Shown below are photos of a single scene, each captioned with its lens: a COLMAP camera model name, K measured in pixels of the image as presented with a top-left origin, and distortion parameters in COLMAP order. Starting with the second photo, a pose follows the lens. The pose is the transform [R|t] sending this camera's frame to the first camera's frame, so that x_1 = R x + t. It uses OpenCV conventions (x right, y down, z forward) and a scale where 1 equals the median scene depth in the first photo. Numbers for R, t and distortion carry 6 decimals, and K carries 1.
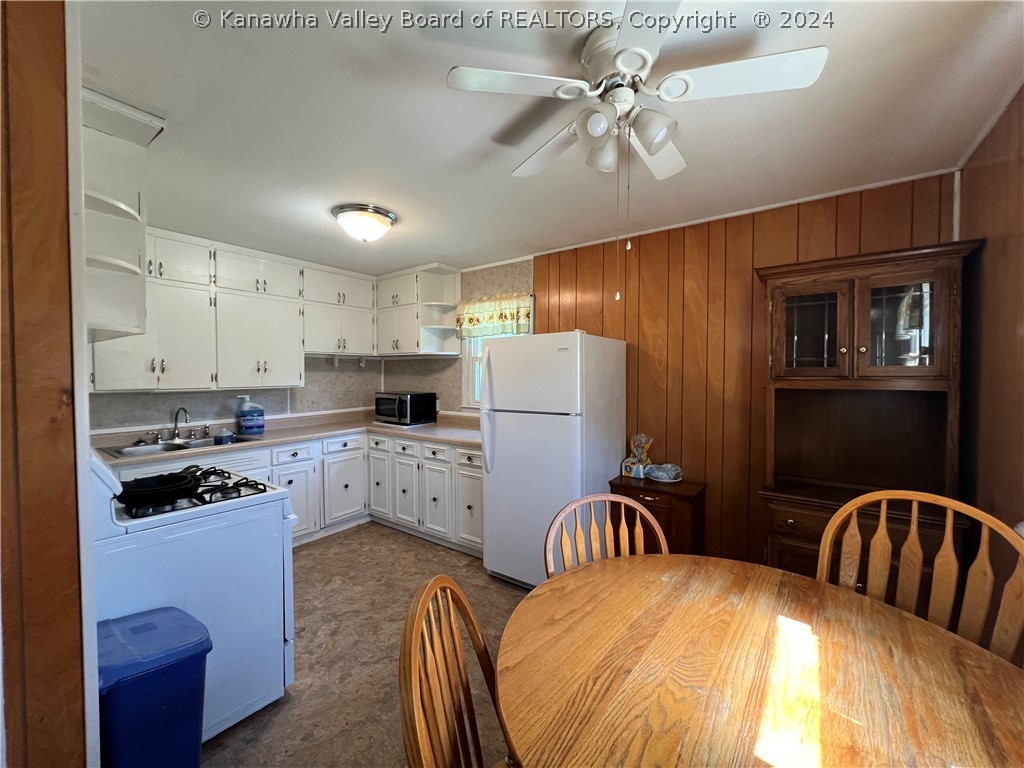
lens RADIAL K [[407.5, 0, 508.5], [0, 407.5, 382.3], [0, 0, 1]] dist [0.000465, 0.000296]
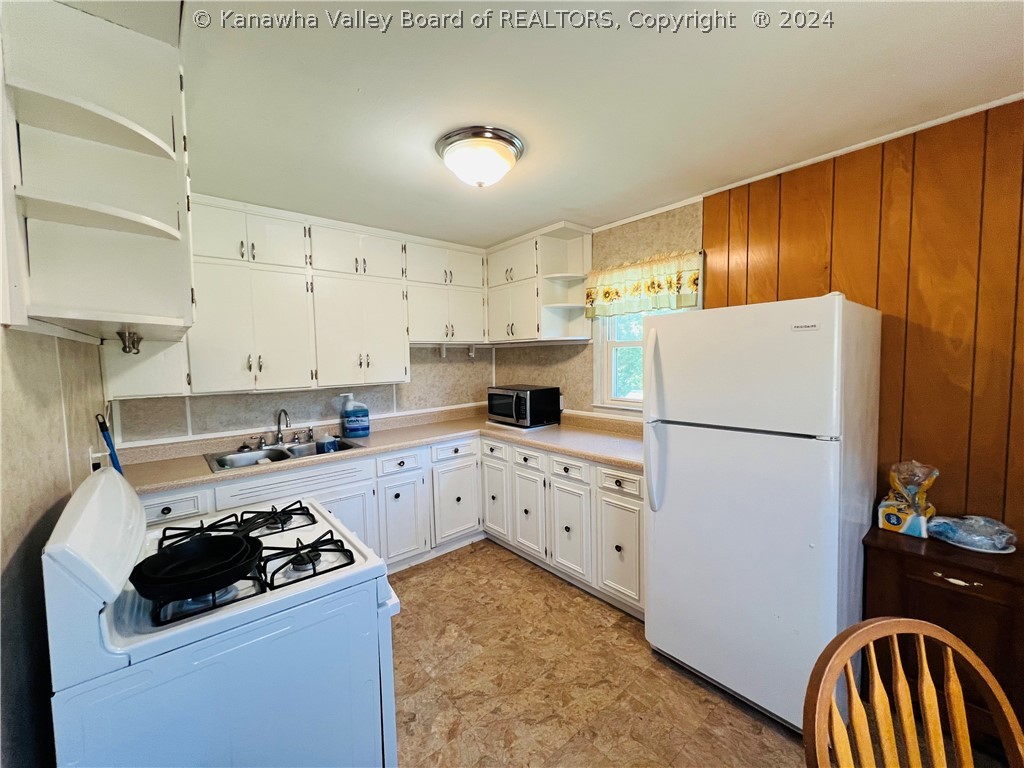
lens RADIAL K [[407.5, 0, 508.5], [0, 407.5, 382.3], [0, 0, 1]] dist [0.000465, 0.000296]
pose [[0.972004, -0.004235, -0.234925, -0.102741], [0.014273, 0.999055, 0.041044, -0.022734], [0.234529, -0.043248, 0.971147, 0.225452]]
